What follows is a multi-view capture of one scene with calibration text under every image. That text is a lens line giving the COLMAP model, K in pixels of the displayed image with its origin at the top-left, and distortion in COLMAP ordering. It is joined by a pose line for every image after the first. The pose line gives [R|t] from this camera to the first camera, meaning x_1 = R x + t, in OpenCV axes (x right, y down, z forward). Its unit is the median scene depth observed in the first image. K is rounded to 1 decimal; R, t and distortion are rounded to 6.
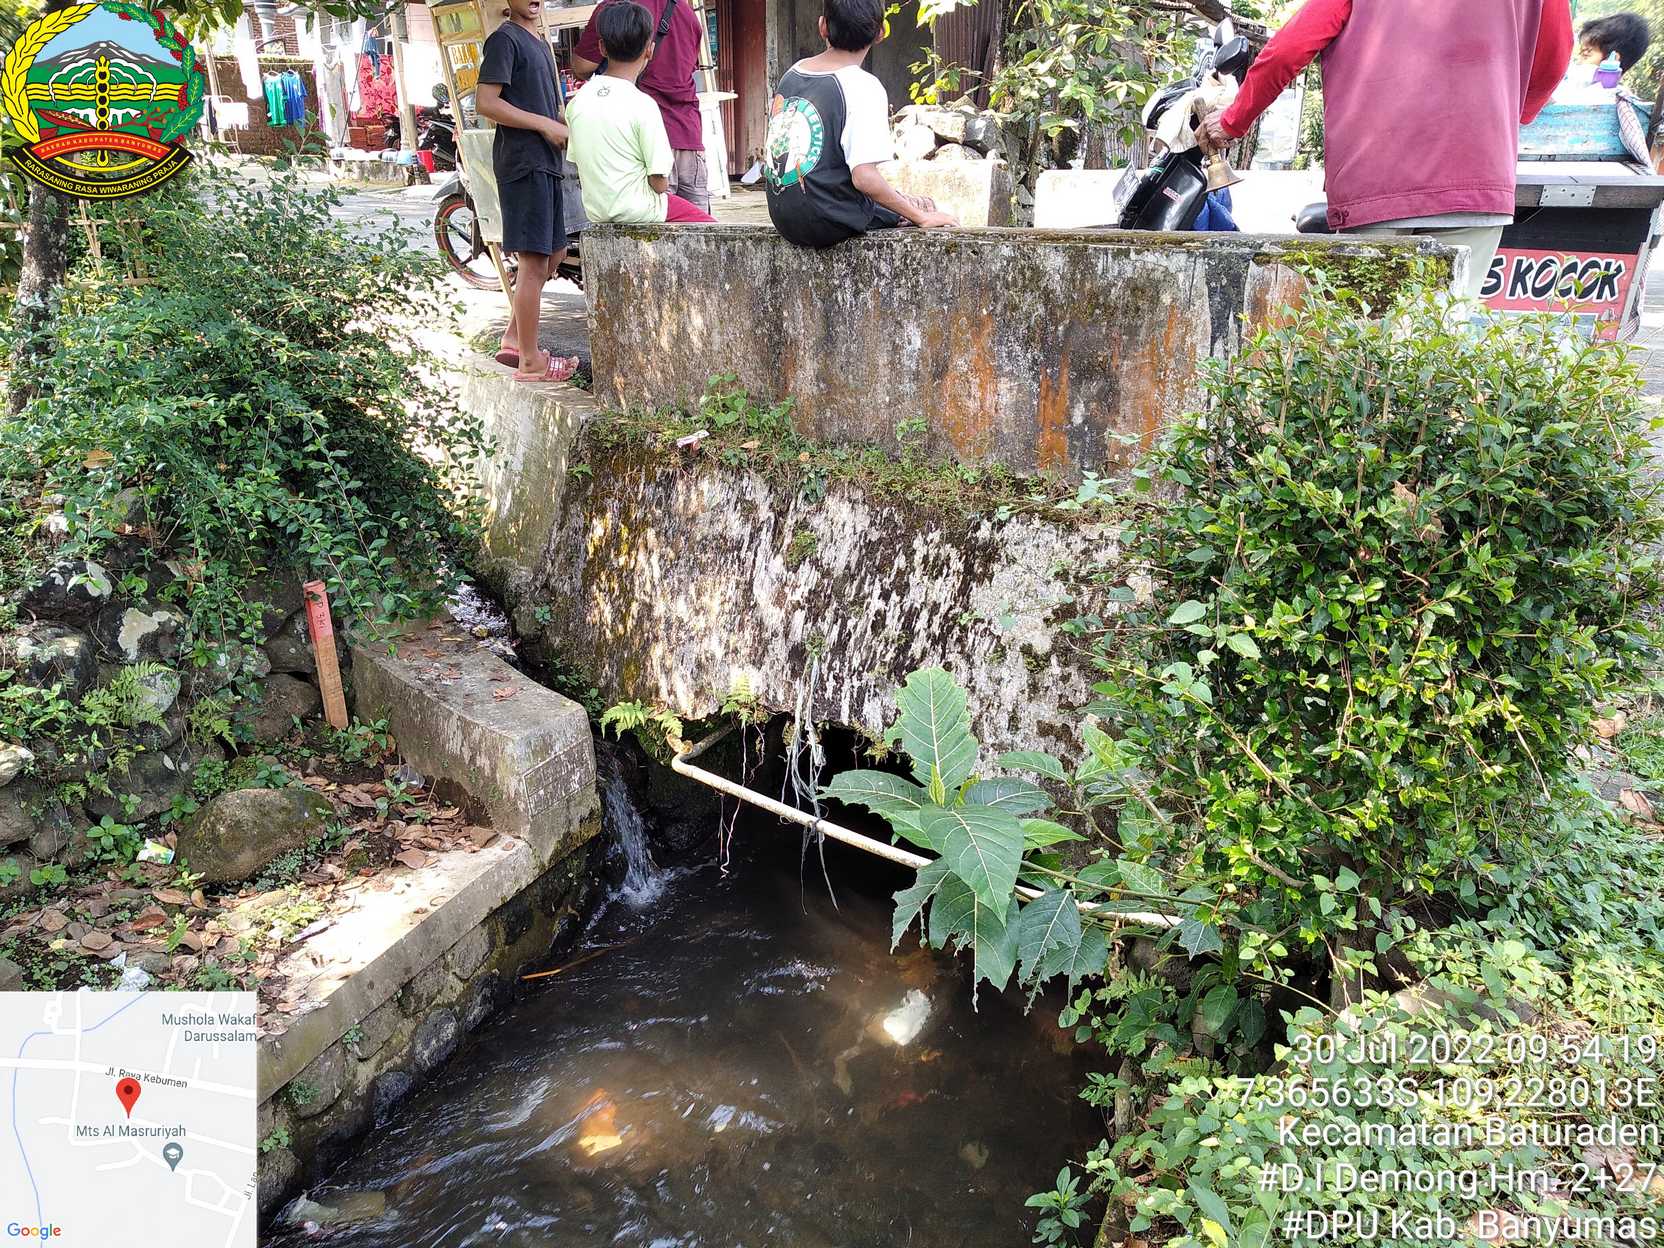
lens RADIAL K [[1397.7, 0, 858.5], [0, 1397.7, 700.5], [0, 0, 1]] dist [-0.020150, 0.034084]
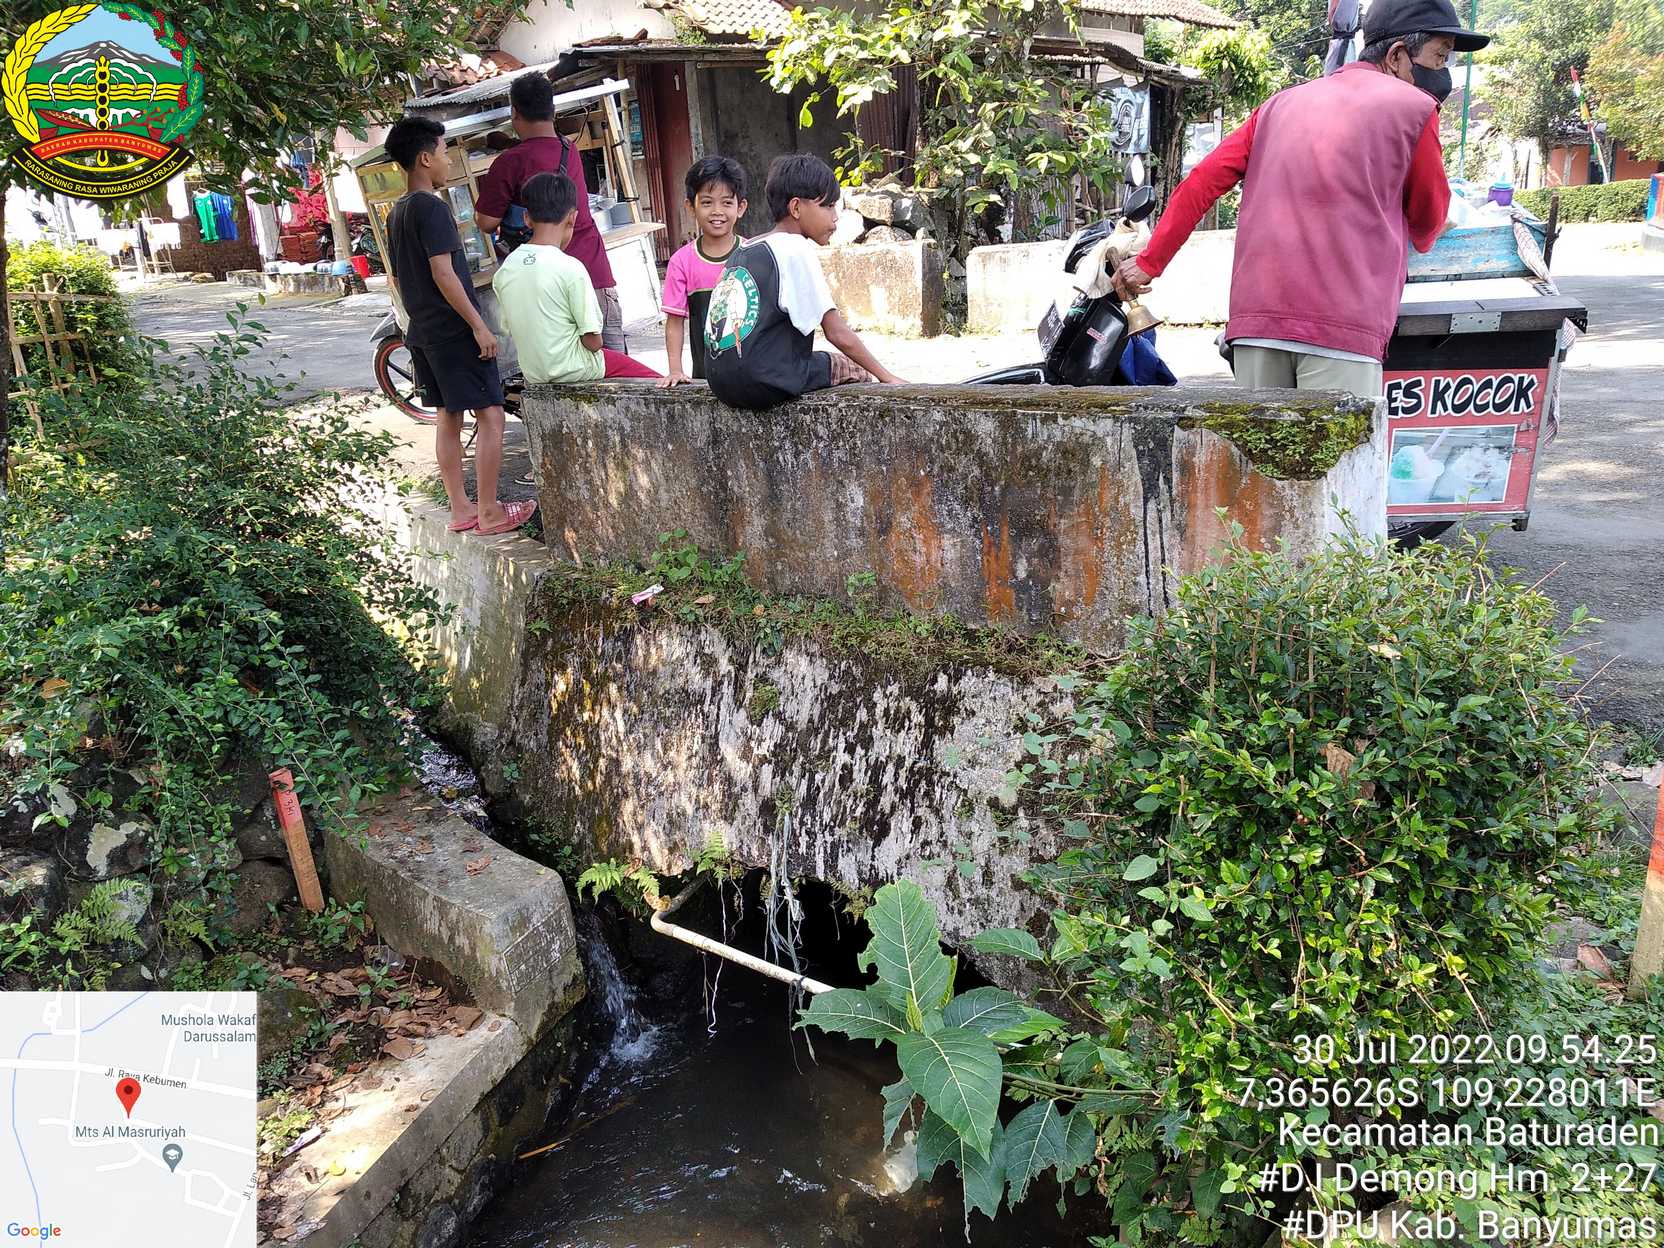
lens RADIAL K [[1397.7, 0, 865.3], [0, 1397.7, 700.8], [0, 0, 1]] dist [-0.020150, 0.034084]
pose [[0.996196, -0.084215, 0.022373, 0.010918], [0.084808, 0.996031, -0.027020, -0.081193], [-0.020009, 0.028814, 0.999384, -0.010846]]
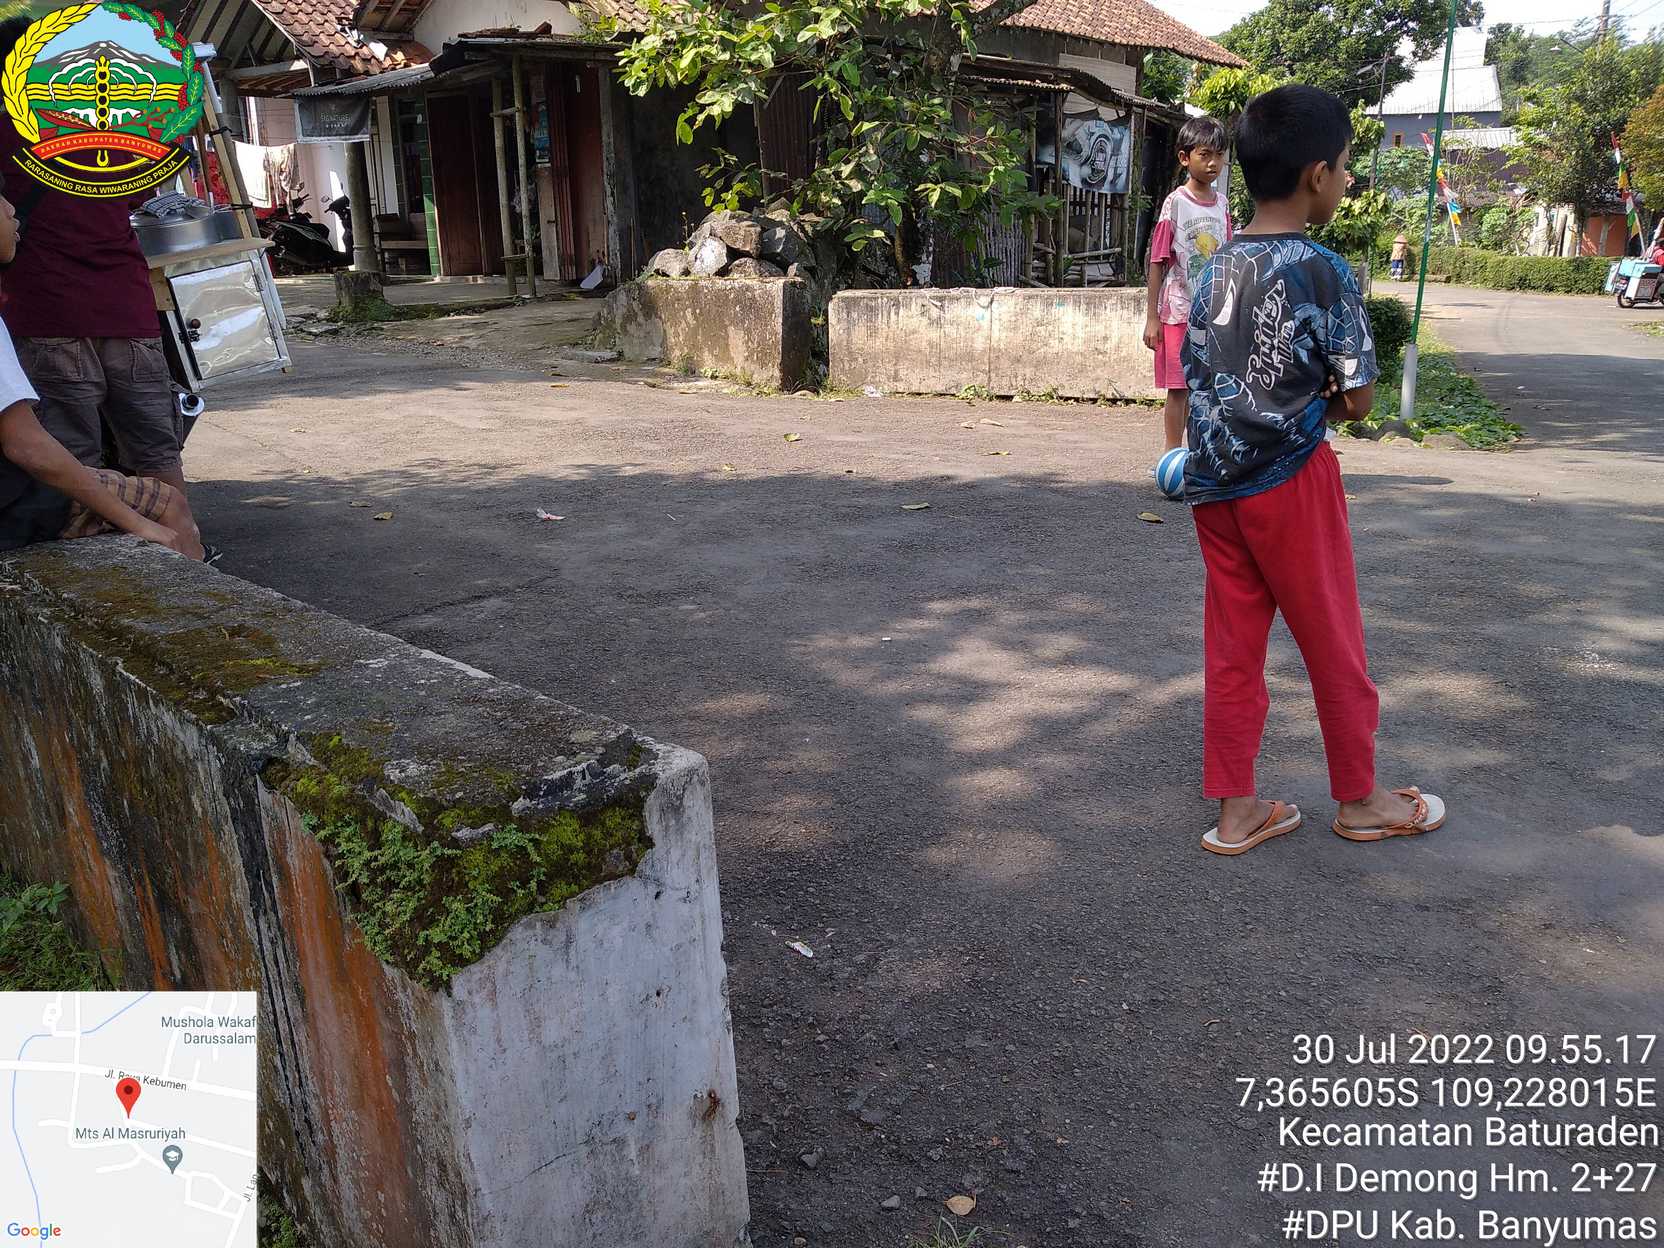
lens RADIAL K [[1397.7, 0, 871.7], [0, 1397.7, 704.1], [0, 0, 1]] dist [-0.020150, 0.034084]
pose [[0.999680, -0.021583, 0.013197, 0.366569], [0.022122, 0.998865, -0.042173, -0.243926], [-0.012272, 0.042452, 0.999023, 0.425253]]
